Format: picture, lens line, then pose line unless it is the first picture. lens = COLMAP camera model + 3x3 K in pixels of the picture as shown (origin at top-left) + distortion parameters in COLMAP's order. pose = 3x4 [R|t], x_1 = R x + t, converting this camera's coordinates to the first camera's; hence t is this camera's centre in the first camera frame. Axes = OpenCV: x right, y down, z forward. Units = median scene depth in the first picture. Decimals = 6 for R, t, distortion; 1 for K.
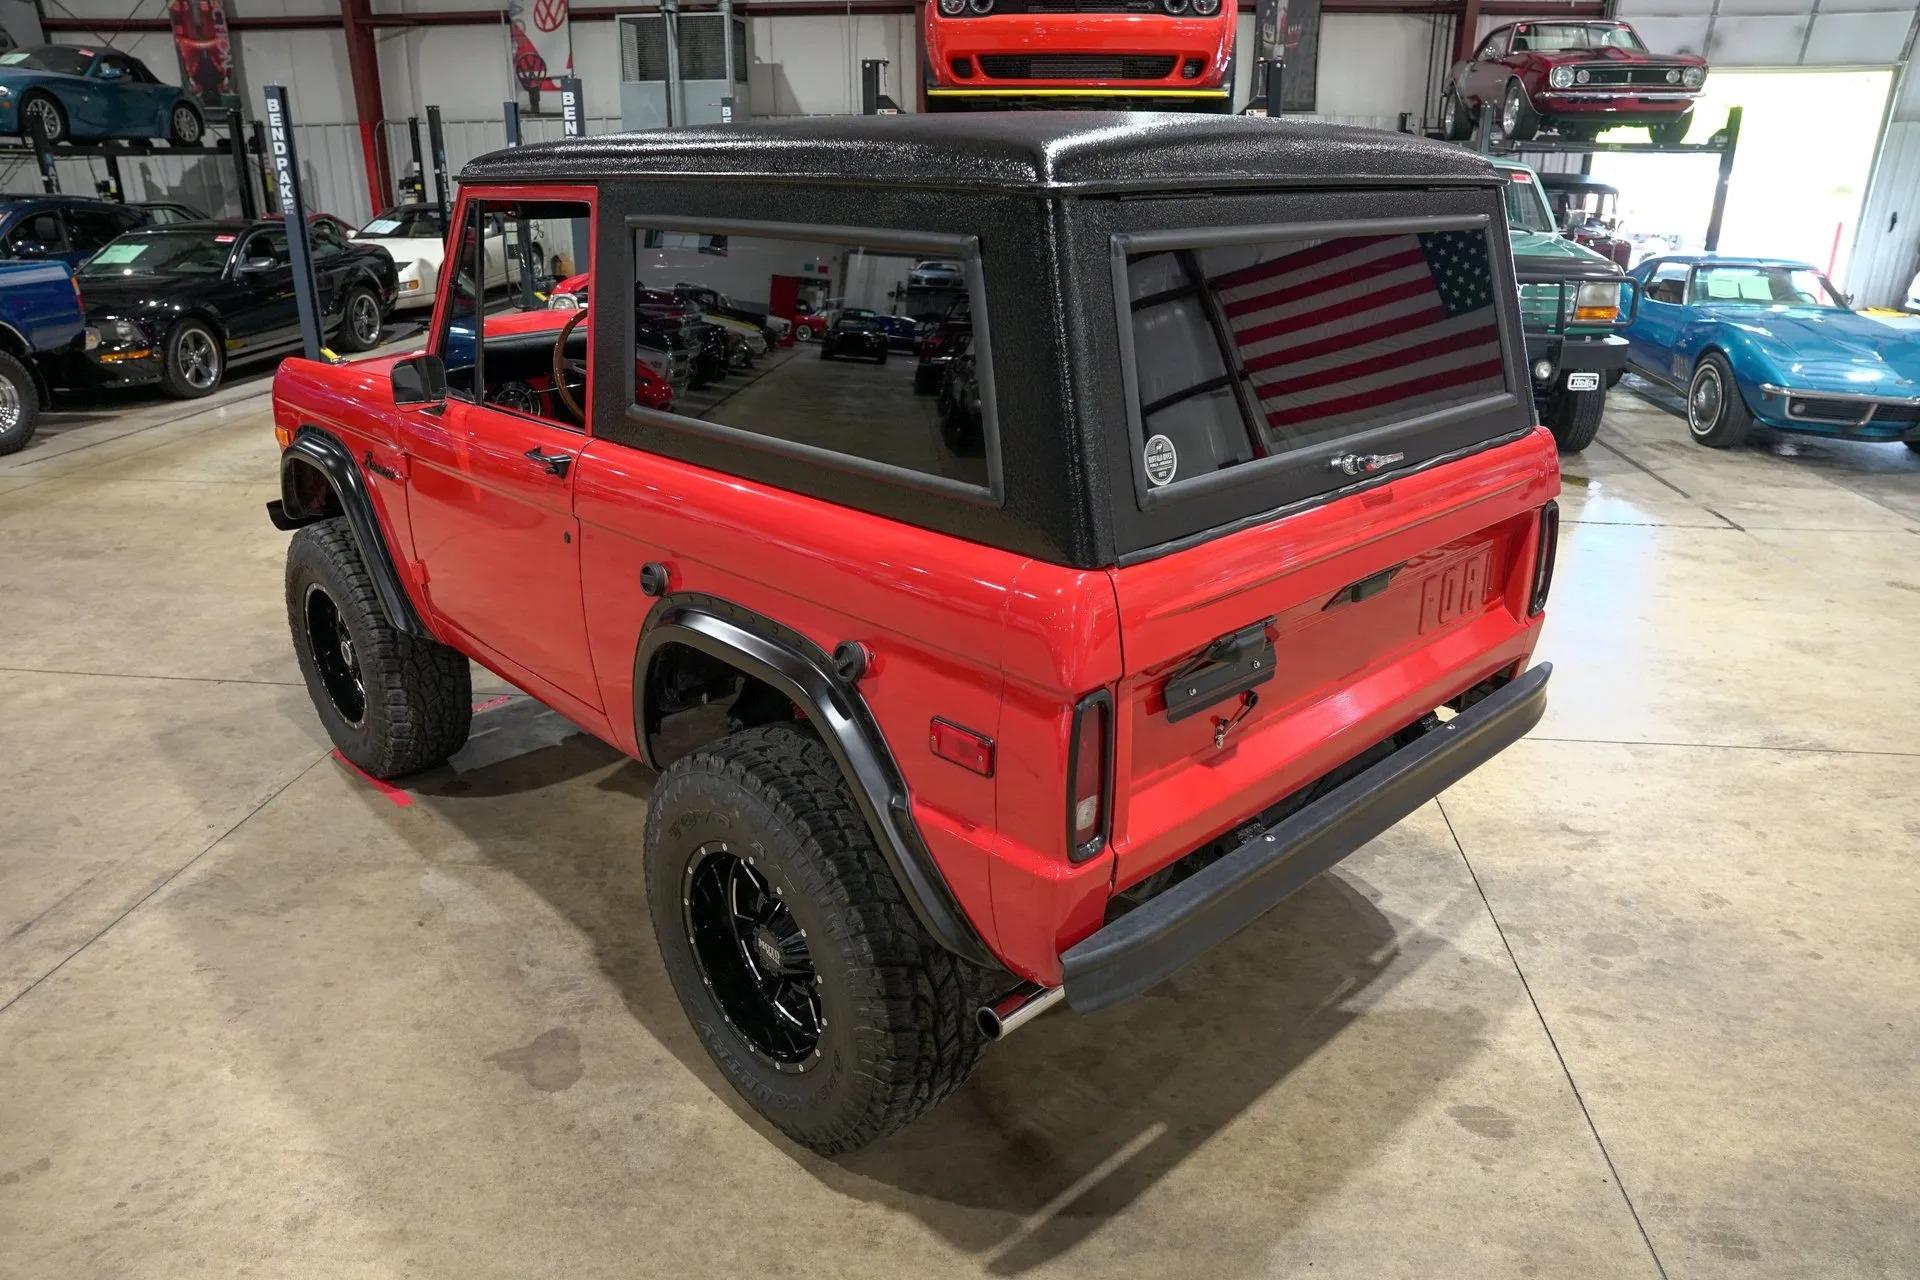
lens RADIAL K [[1315.2, 0, 964.6], [0, 1315.2, 639.8], [0, 0, 1]] dist [-0.139549, 0.108802]
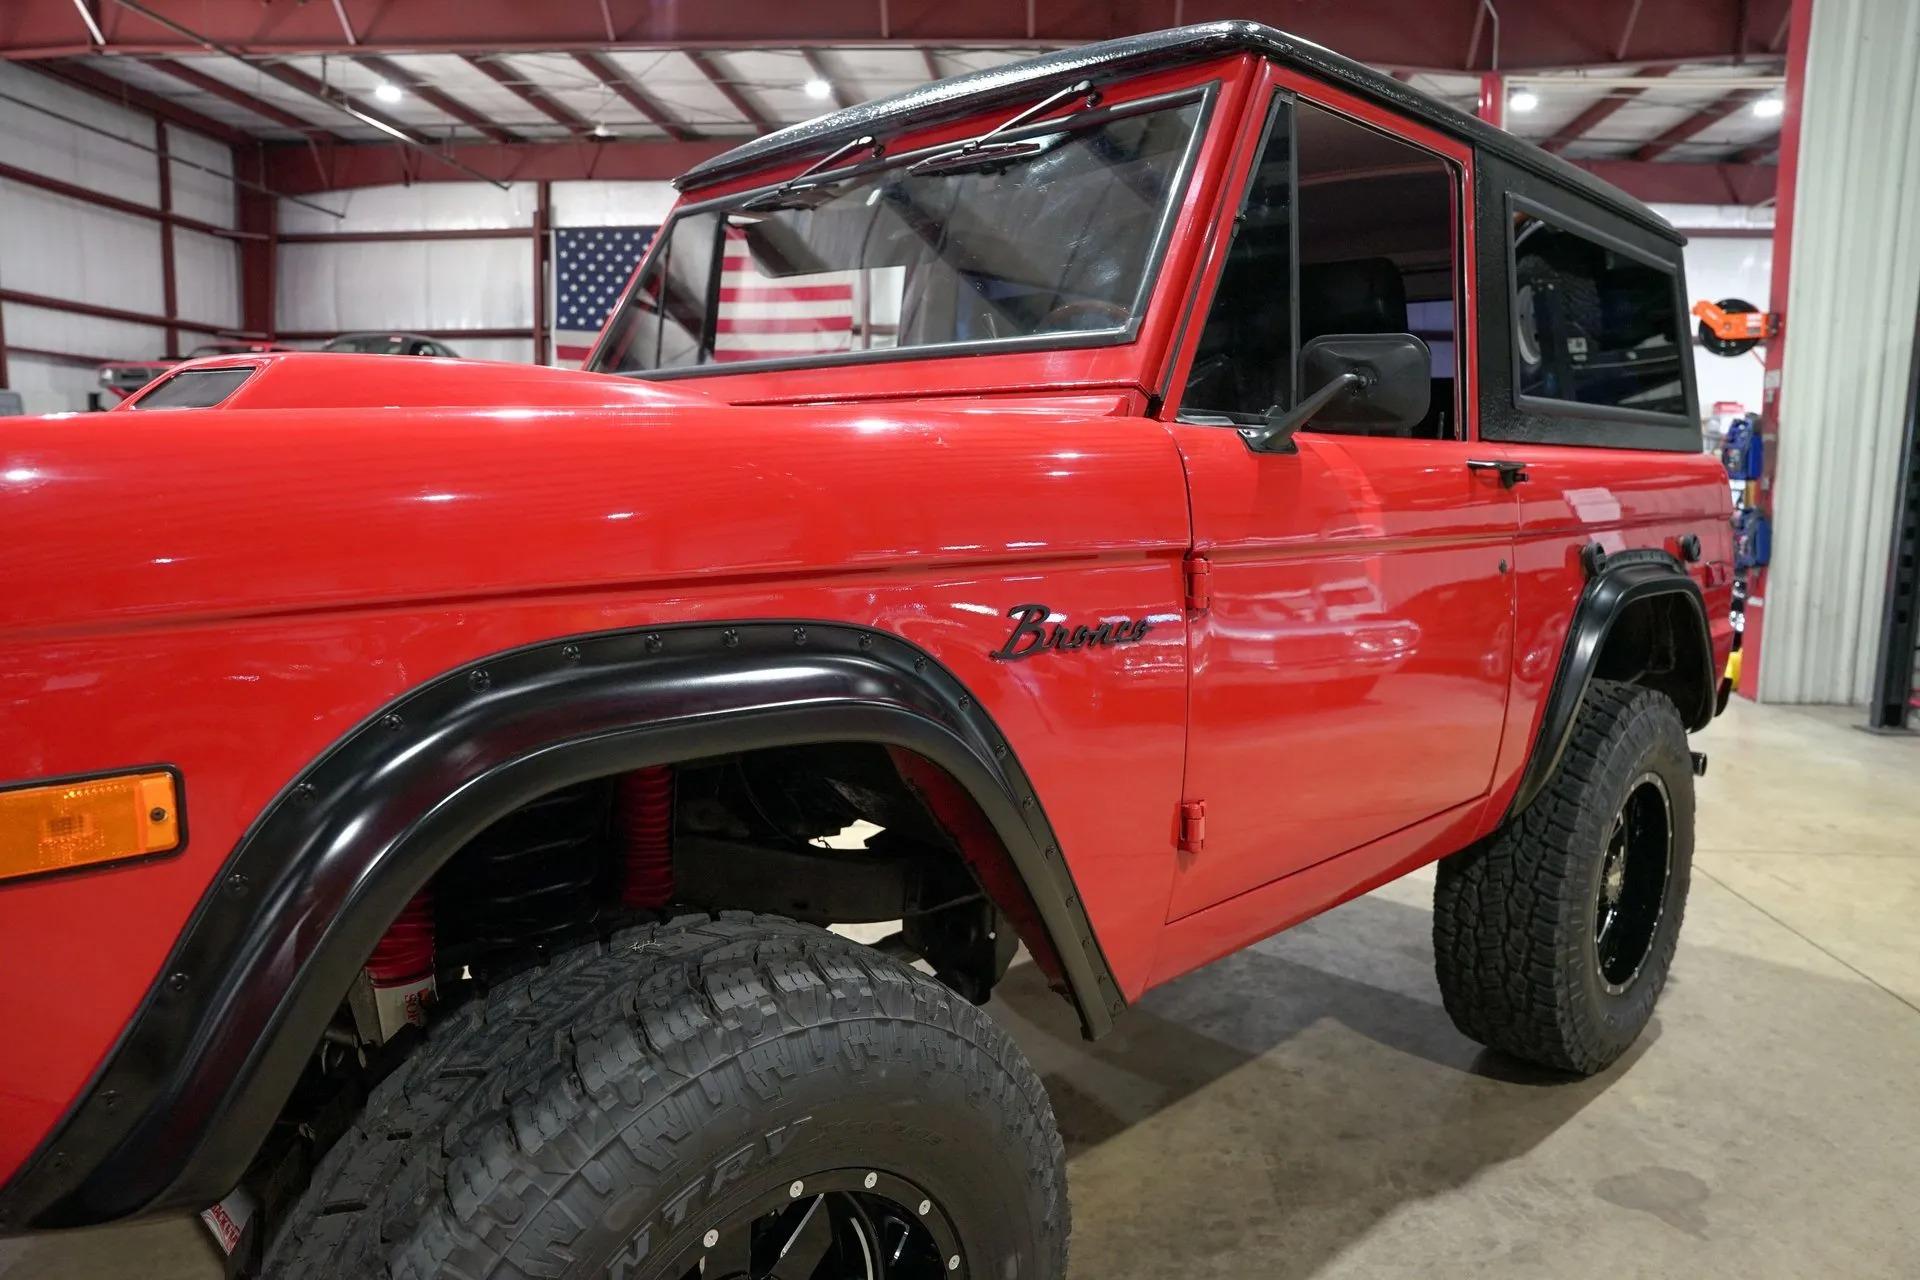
lens RADIAL K [[1315.2, 0, 965.6], [0, 1315.2, 636.3], [0, 0, 1]] dist [-0.139549, 0.108802]
pose [[-0.014971, -0.121399, 0.992491, -0.911436], [0.341358, 0.932345, 0.119191, -0.205937], [-0.939814, 0.340580, 0.027482, 1.091025]]
